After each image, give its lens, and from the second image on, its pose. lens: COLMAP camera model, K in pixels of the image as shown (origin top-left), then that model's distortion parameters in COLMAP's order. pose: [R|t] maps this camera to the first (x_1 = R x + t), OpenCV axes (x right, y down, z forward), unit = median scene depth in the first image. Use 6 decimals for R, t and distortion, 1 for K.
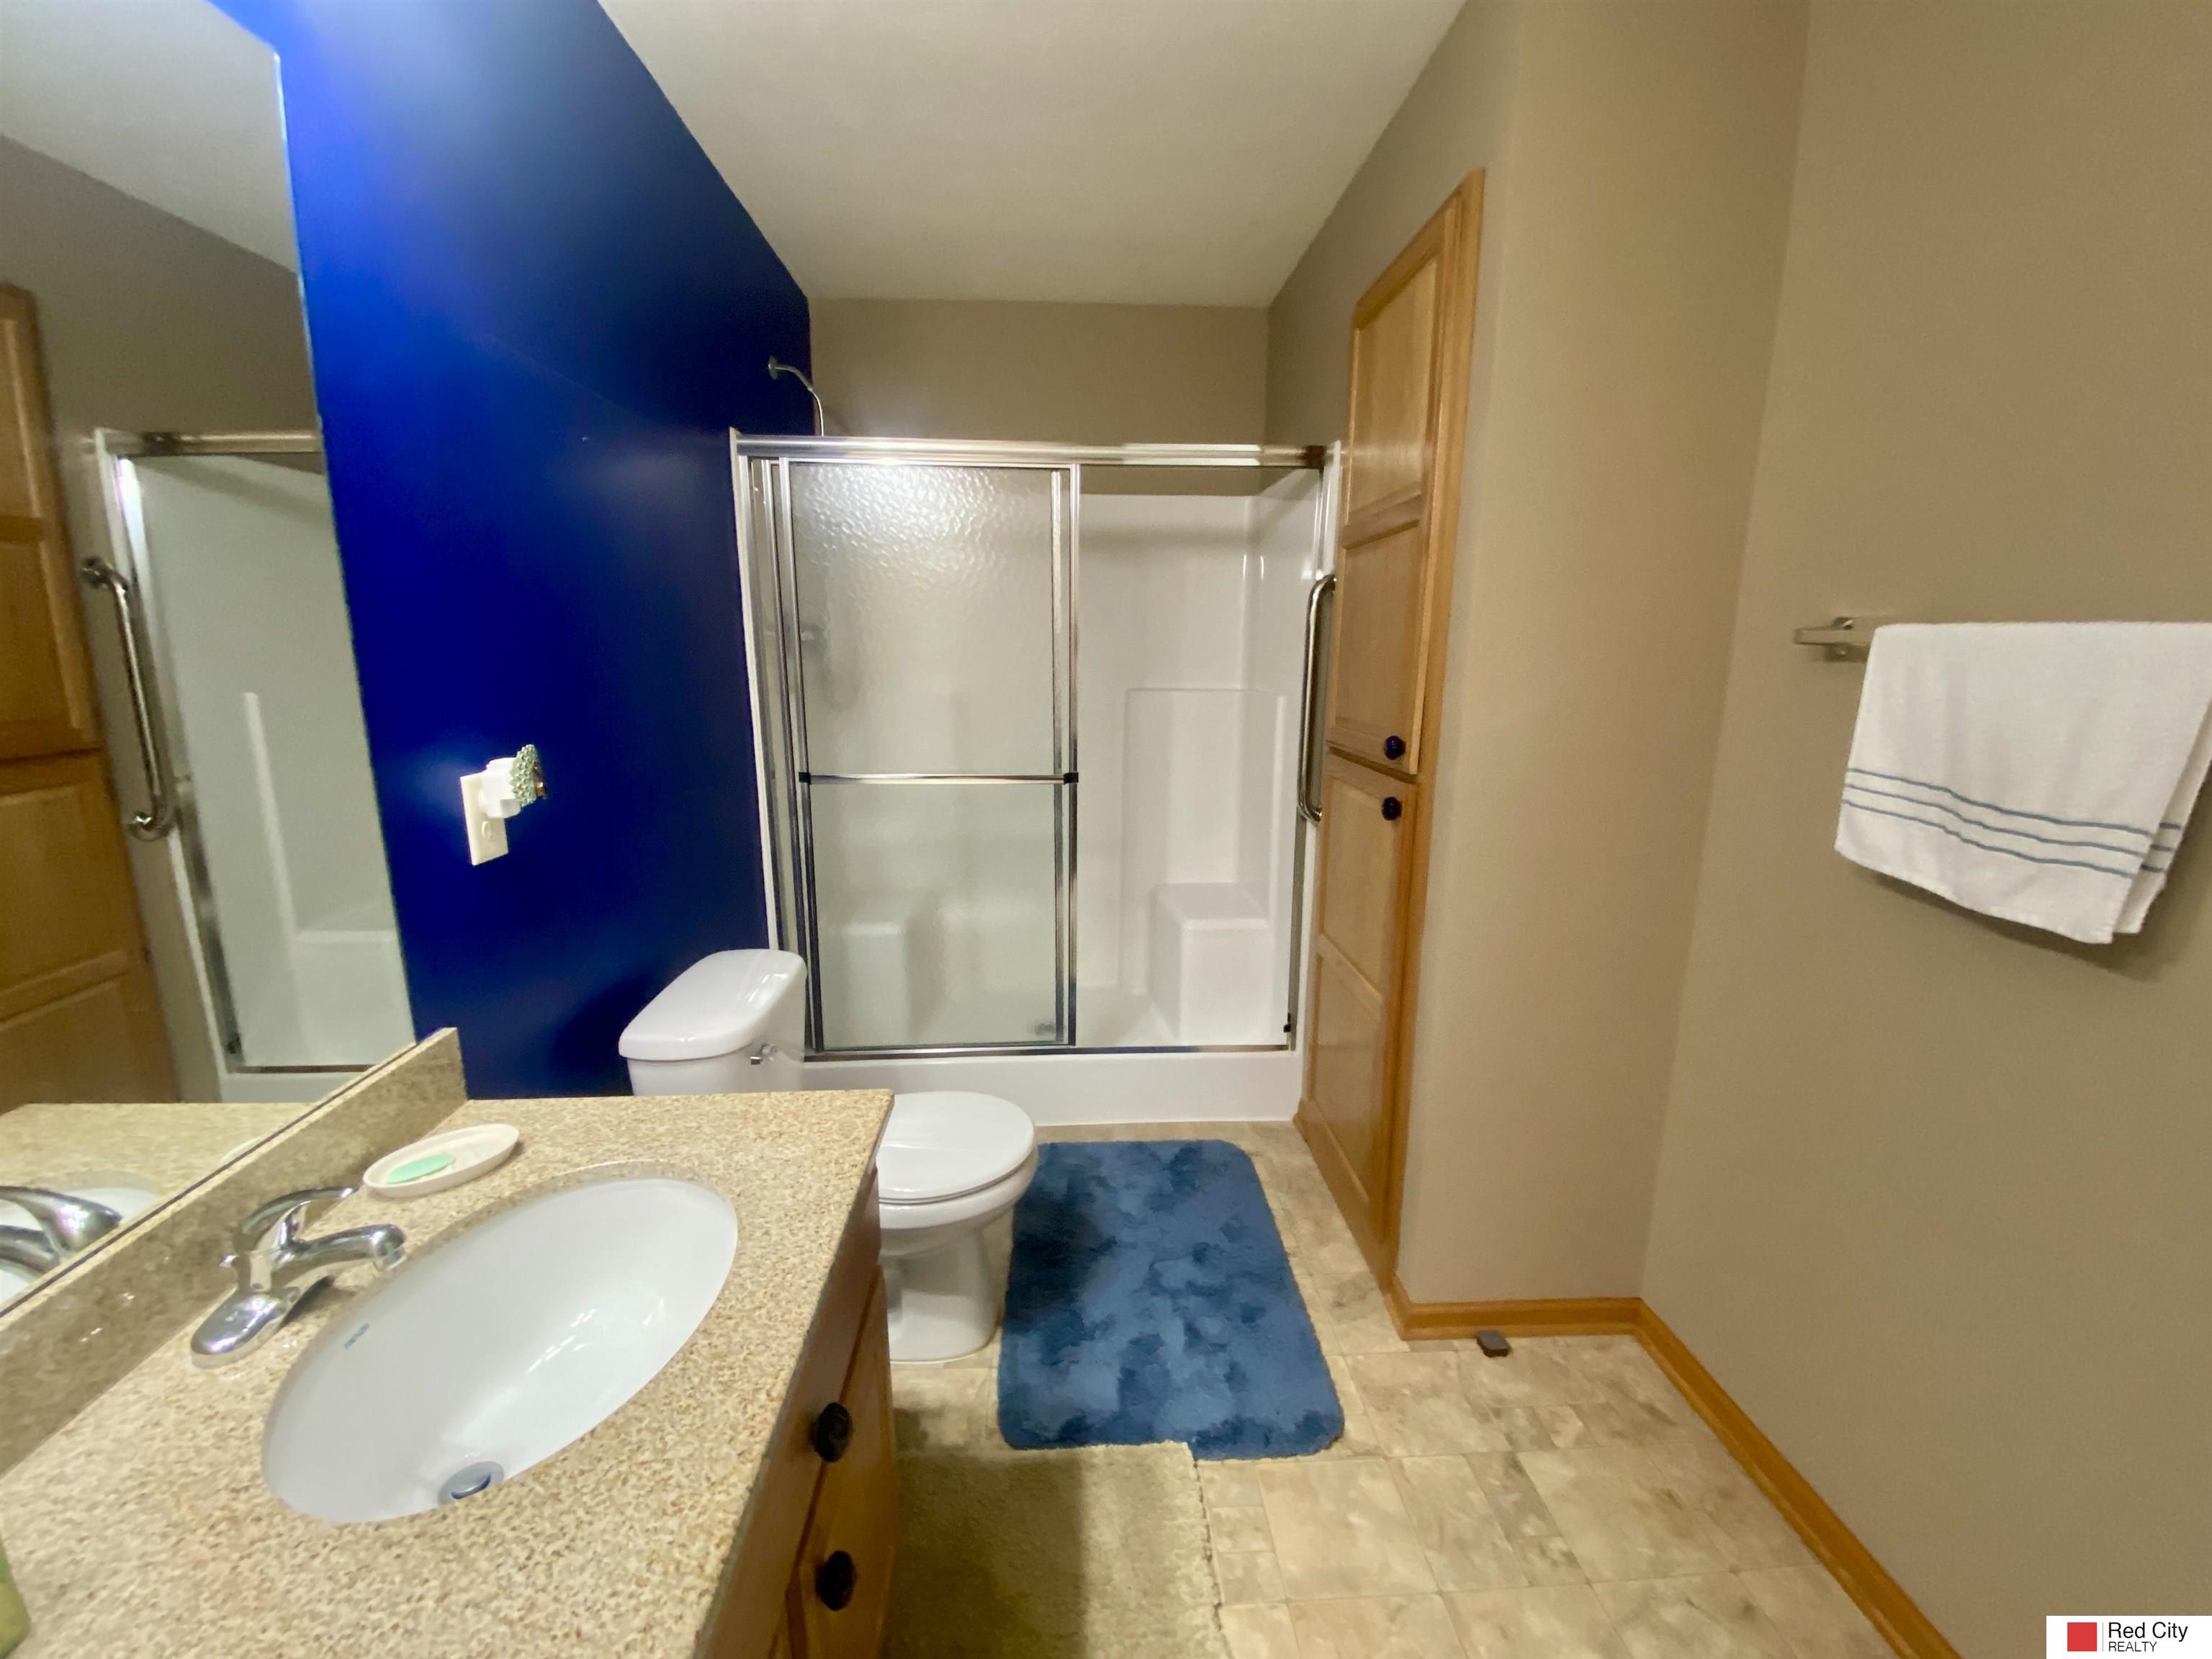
lens RADIAL K [[904.0, 0, 1100.9], [0, 904.0, 819.7], [0, 0, 1]] dist [0.011113, -0.007309]
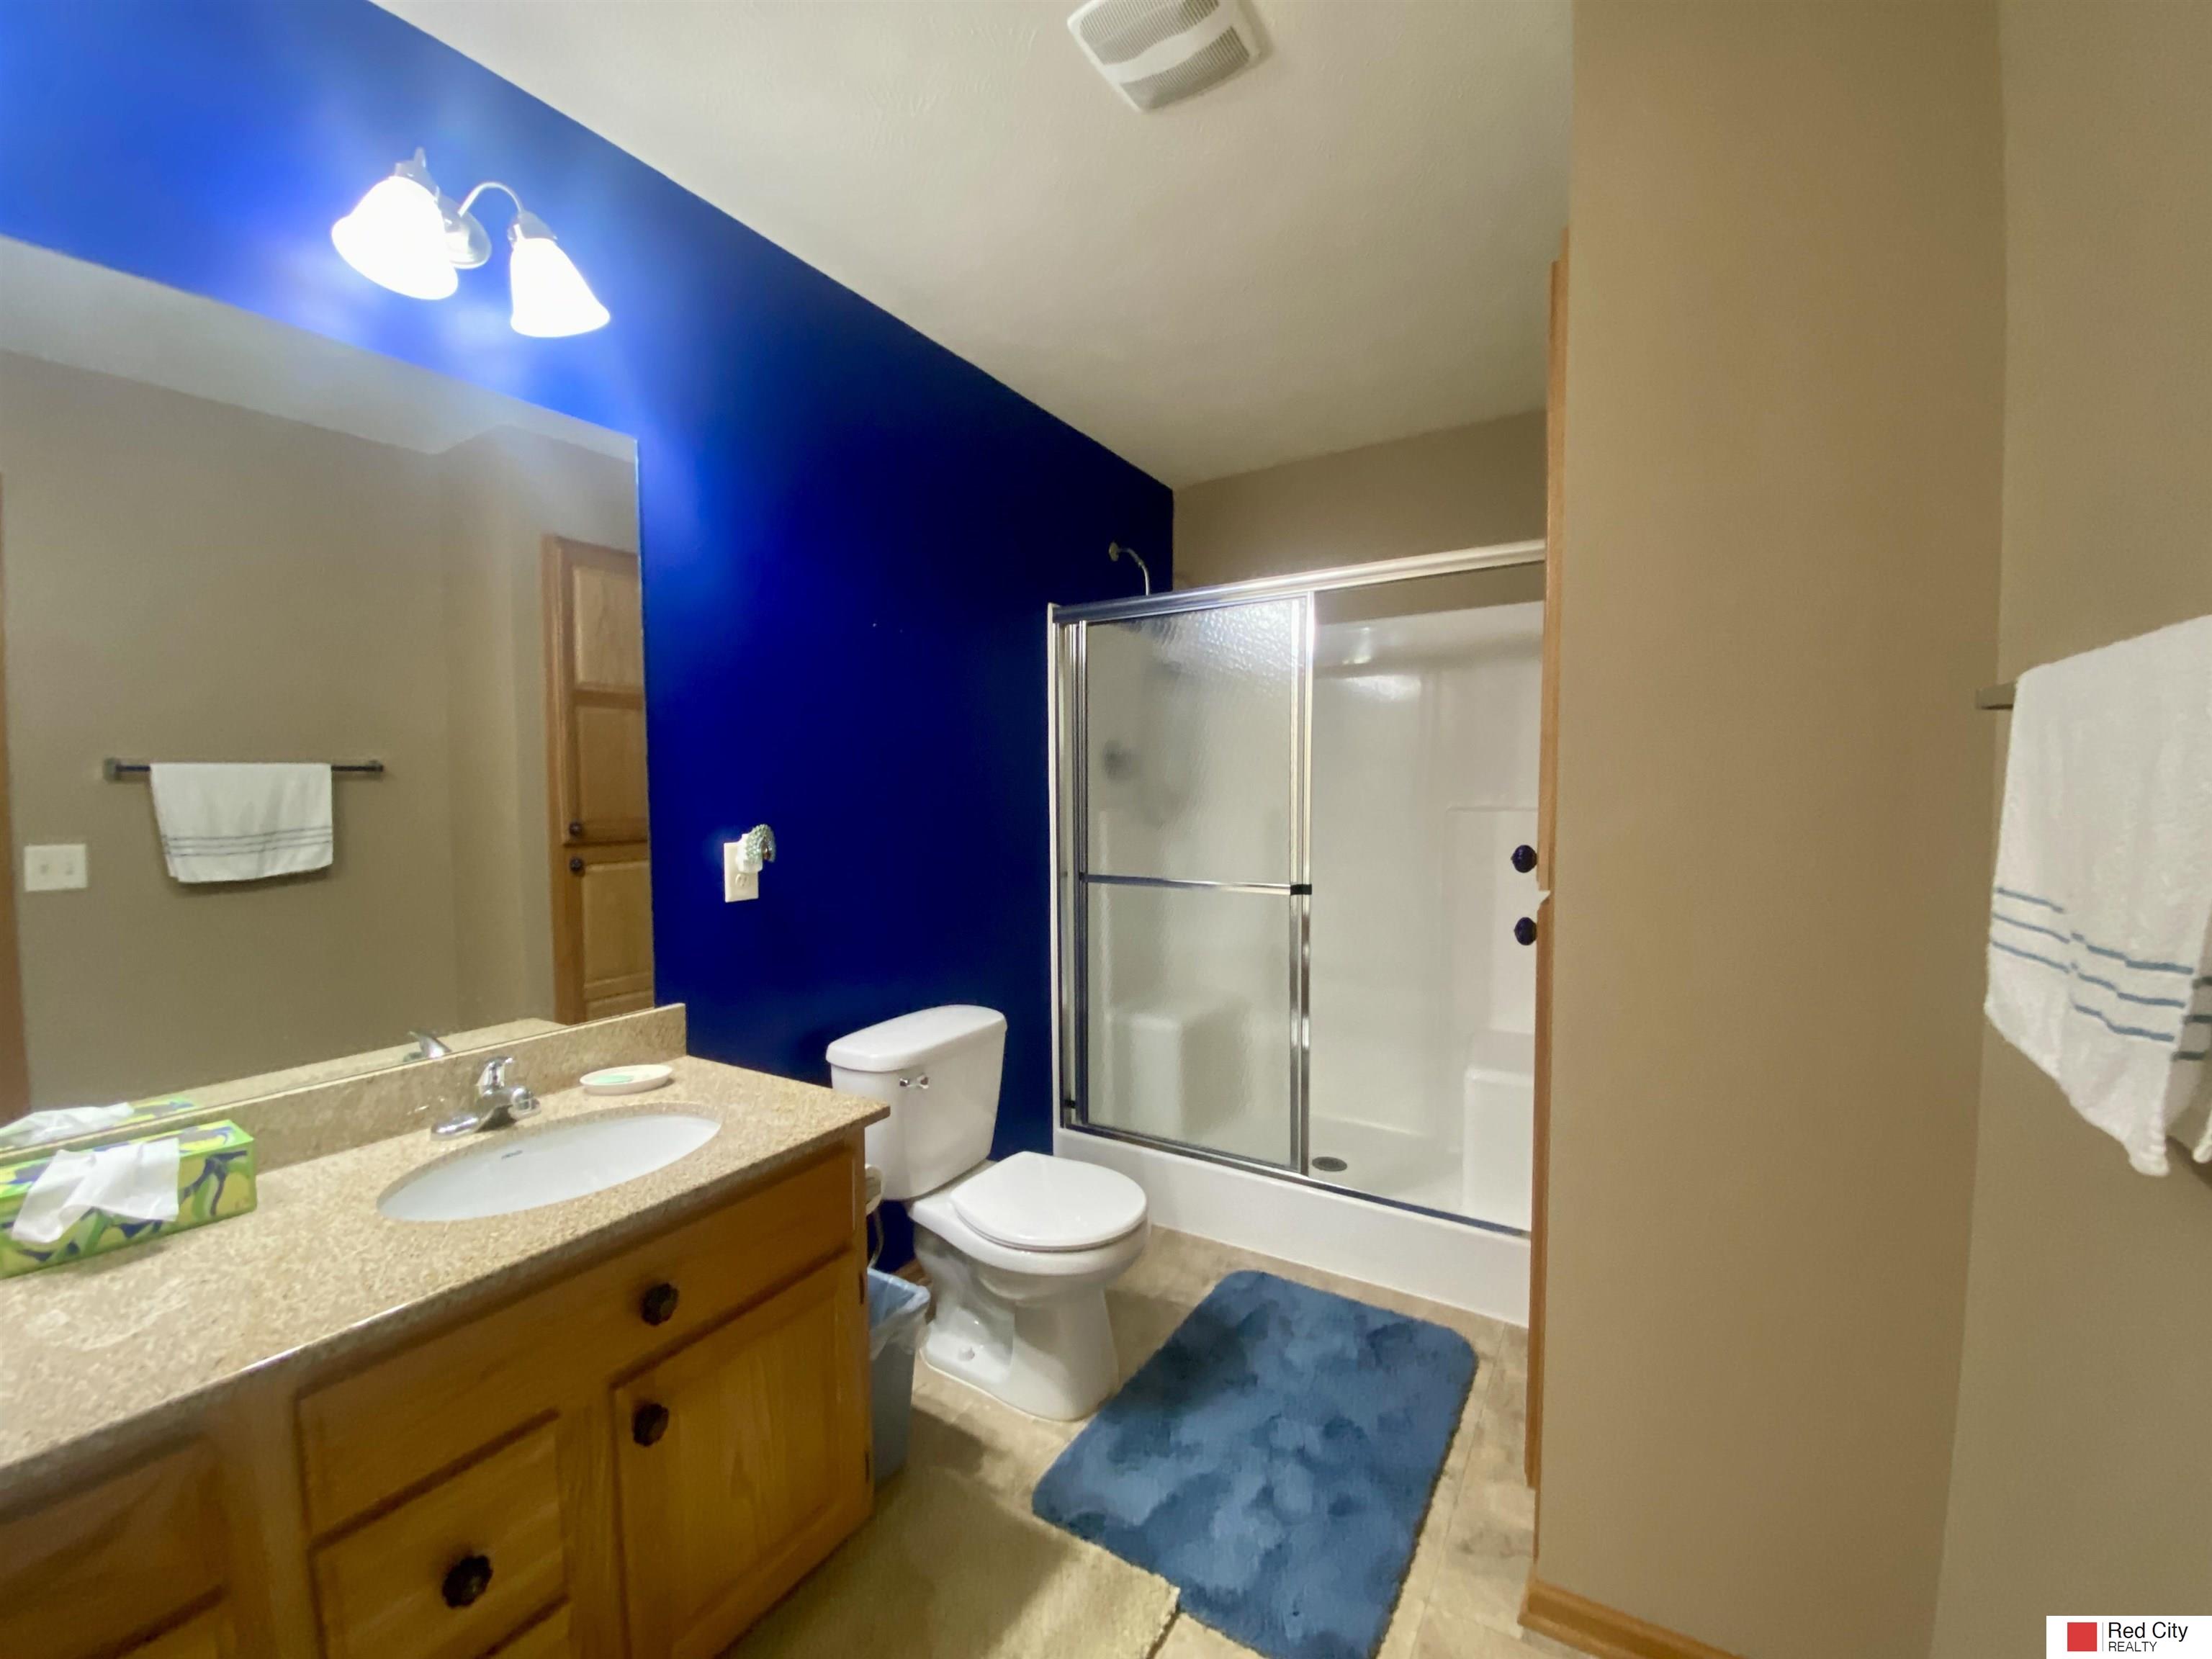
lens RADIAL K [[892.0, 0, 1099.4], [0, 892.0, 832.2], [0, 0, 1]] dist [0.039783, -0.032336]
pose [[0.822609, 0.017498, -0.568338, 0.476999], [-0.098609, 0.988771, -0.112285, 0.028952], [0.559991, 0.148410, 0.815098, 0.076542]]
